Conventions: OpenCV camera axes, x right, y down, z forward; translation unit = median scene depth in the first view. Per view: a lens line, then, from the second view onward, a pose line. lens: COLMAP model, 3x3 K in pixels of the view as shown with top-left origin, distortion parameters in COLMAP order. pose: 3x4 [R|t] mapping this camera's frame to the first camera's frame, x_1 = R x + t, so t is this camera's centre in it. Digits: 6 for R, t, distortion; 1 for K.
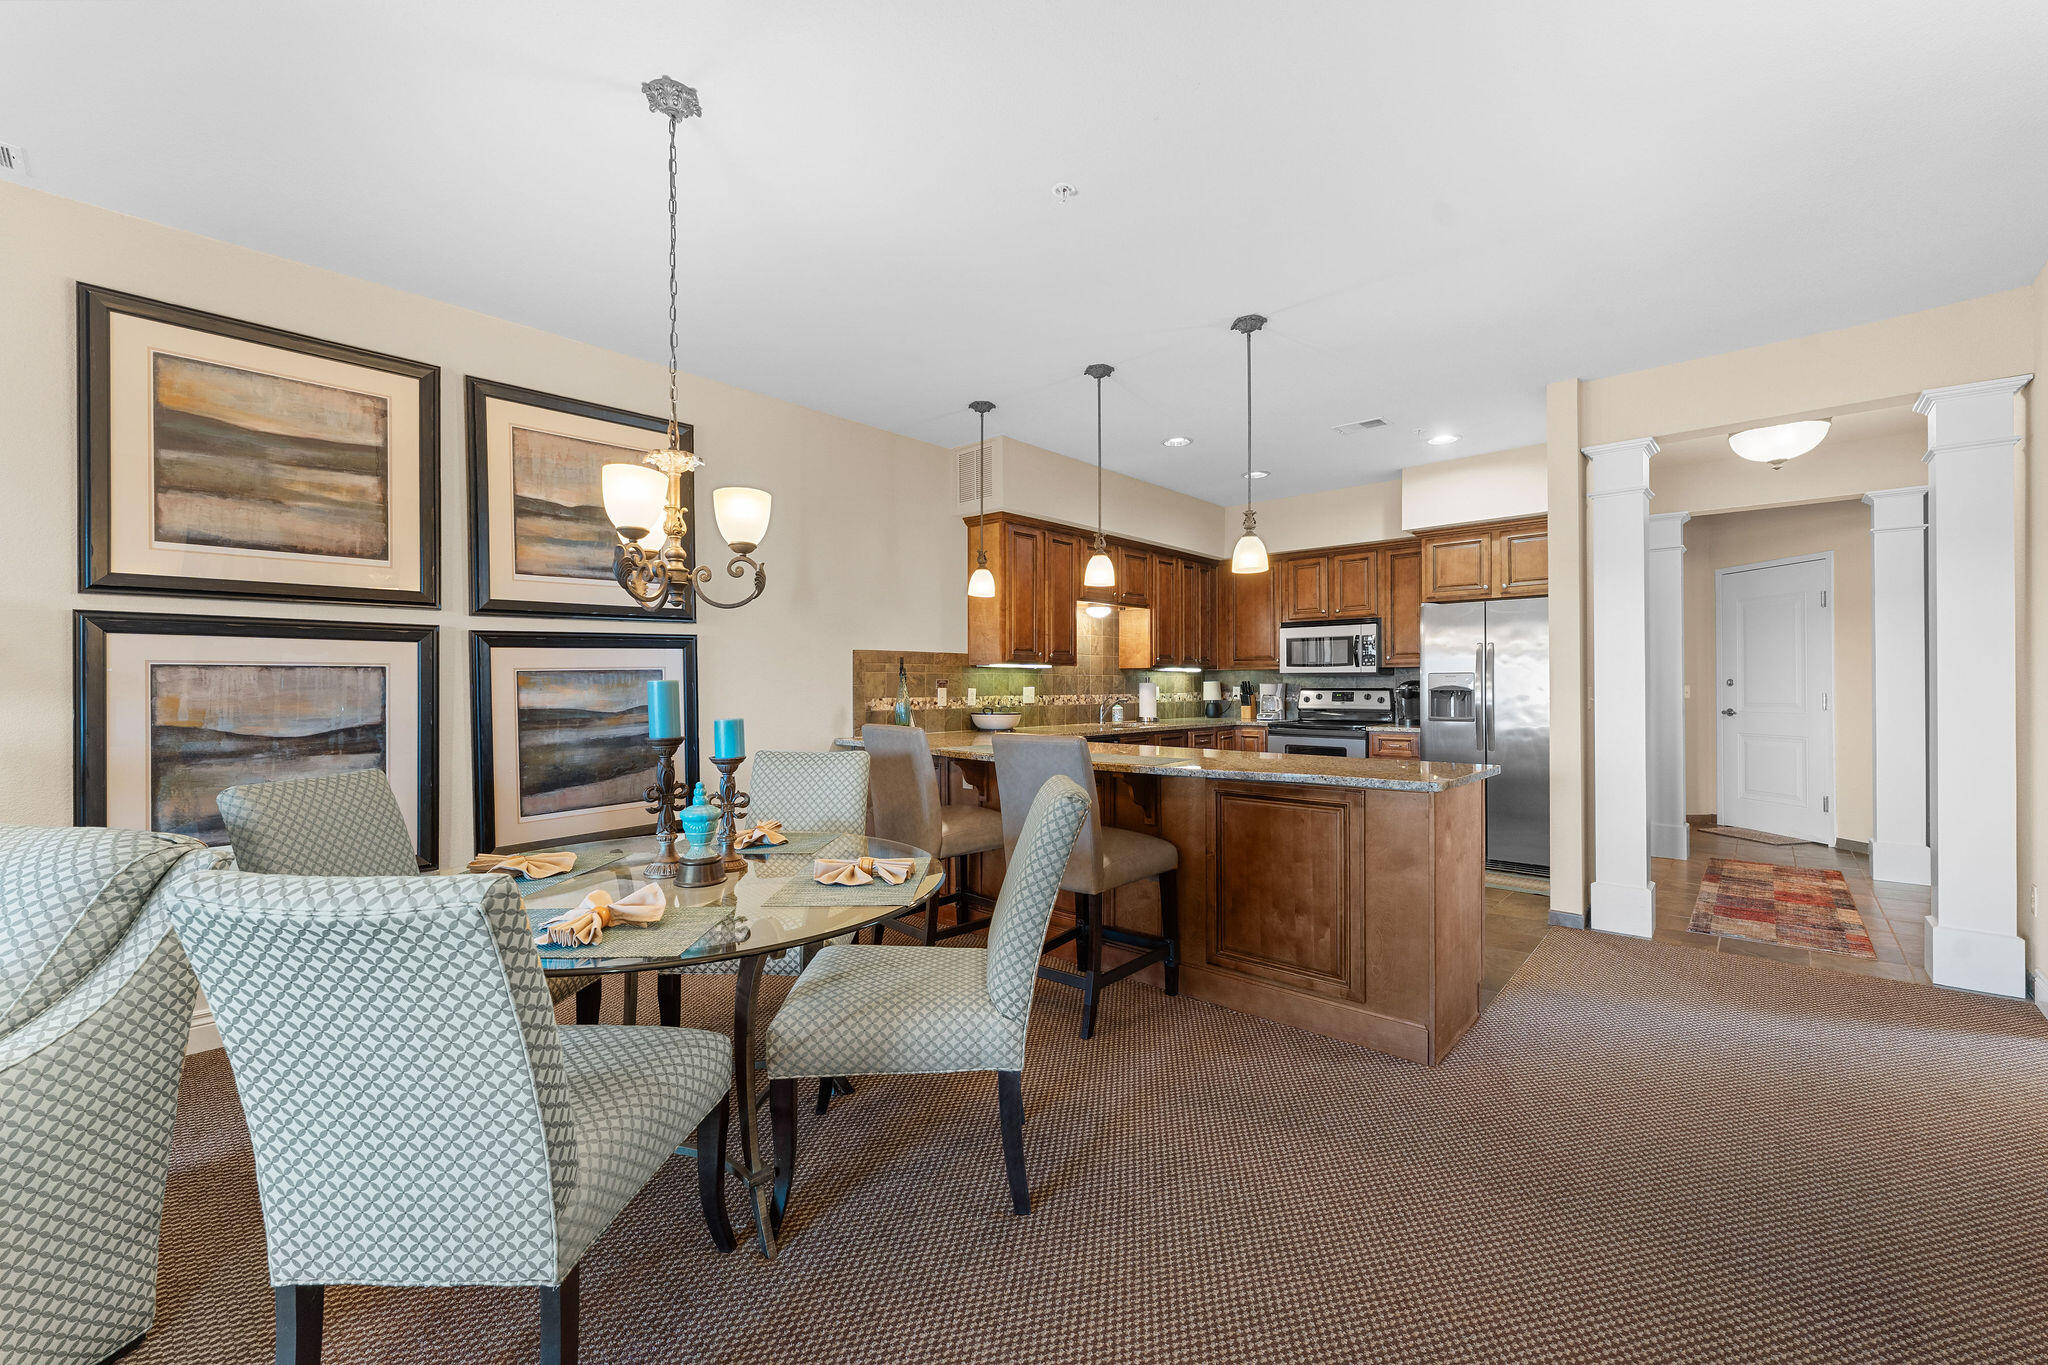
lens RADIAL K [[817.6, 0, 1024.0], [0, 817.6, 682.5], [0, 0, 1]] dist [0.001129, 0.000092]
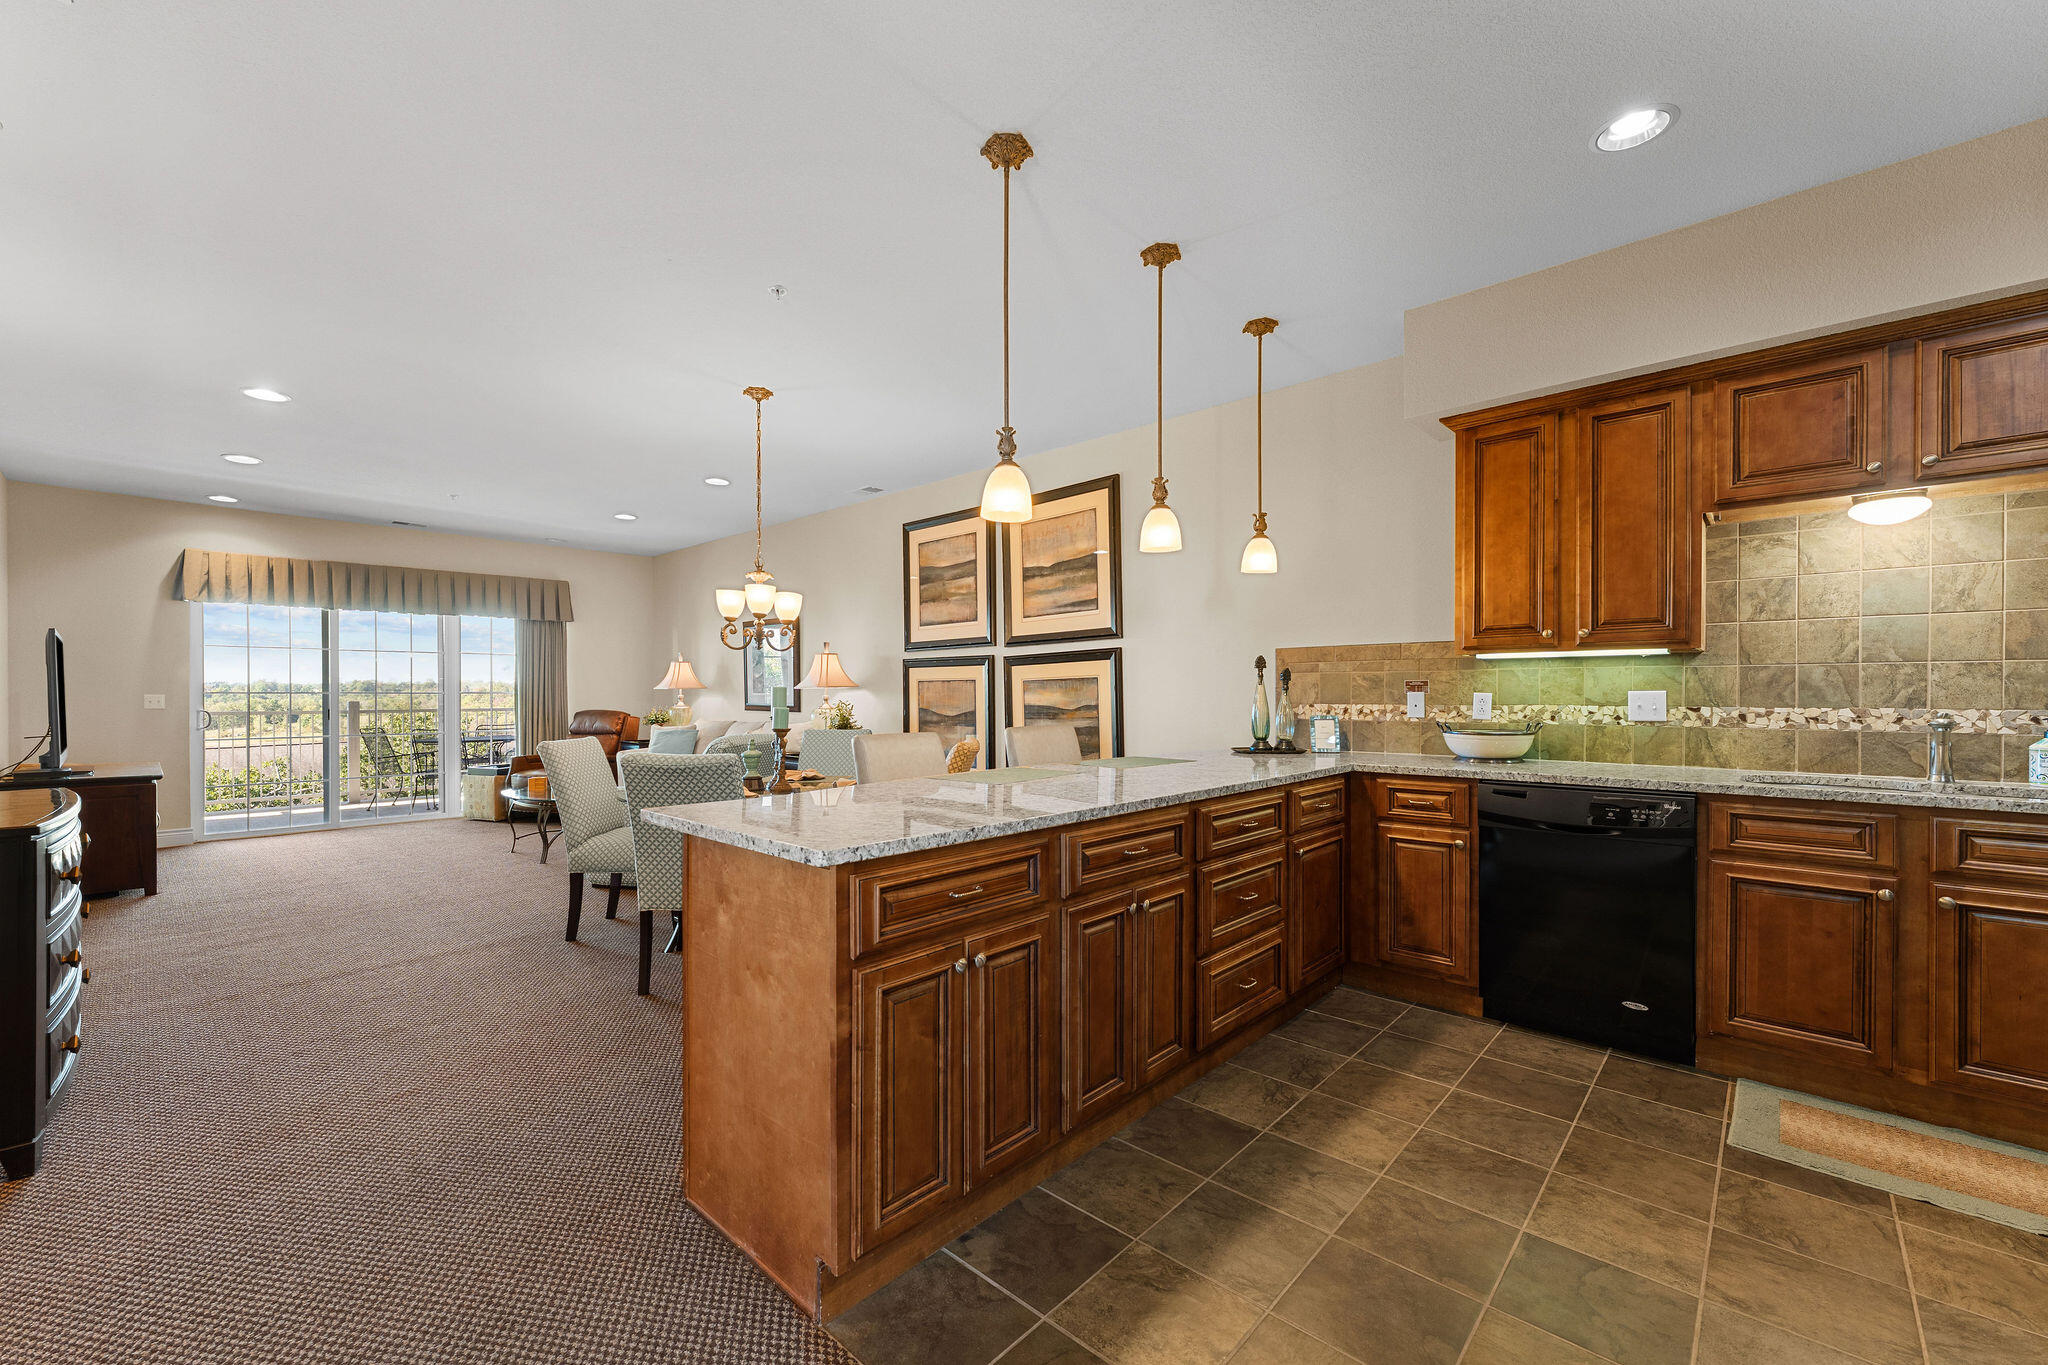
lens RADIAL K [[817.6, 0, 1024.0], [0, 817.6, 682.5], [0, 0, 1]] dist [0.001129, 0.000092]
pose [[-0.005325, -0.013165, -0.999899, 0.507461], [0.002613, 0.999910, -0.013179, 0.005648], [0.999982, -0.002683, -0.005290, 0.547306]]
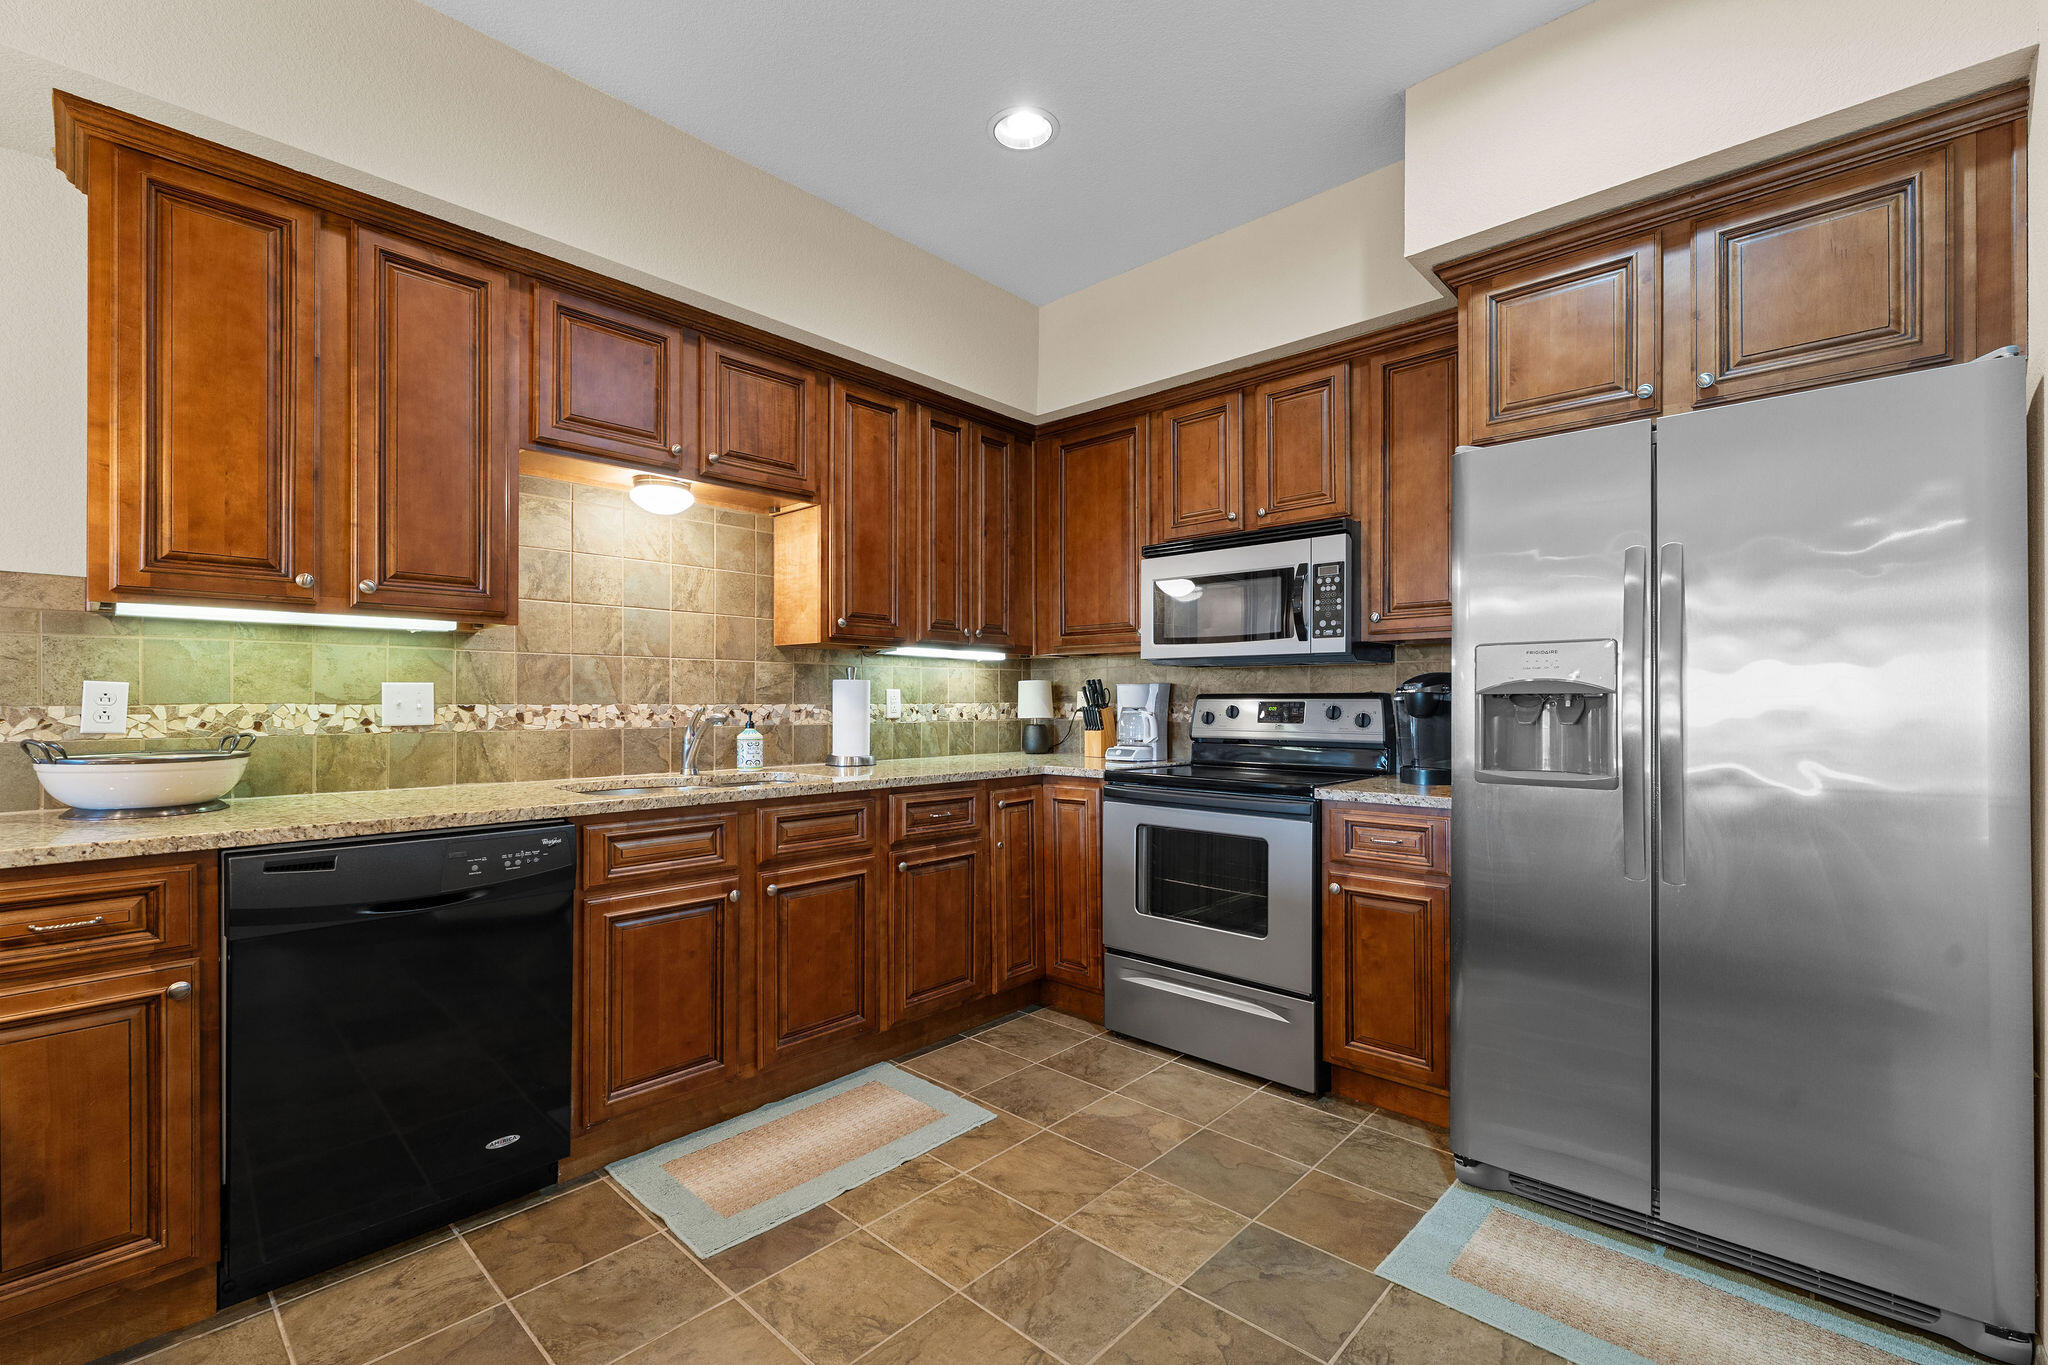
lens RADIAL K [[879.8, 0, 1021.4], [0, 879.8, 700.6], [0, 0, 1]] dist [-0.001648, -0.000168]
pose [[0.999930, 0.004171, -0.011110, 0.271173], [-0.004129, 0.999984, 0.003848, 0.010454], [0.011126, -0.003802, 0.999931, 0.553256]]
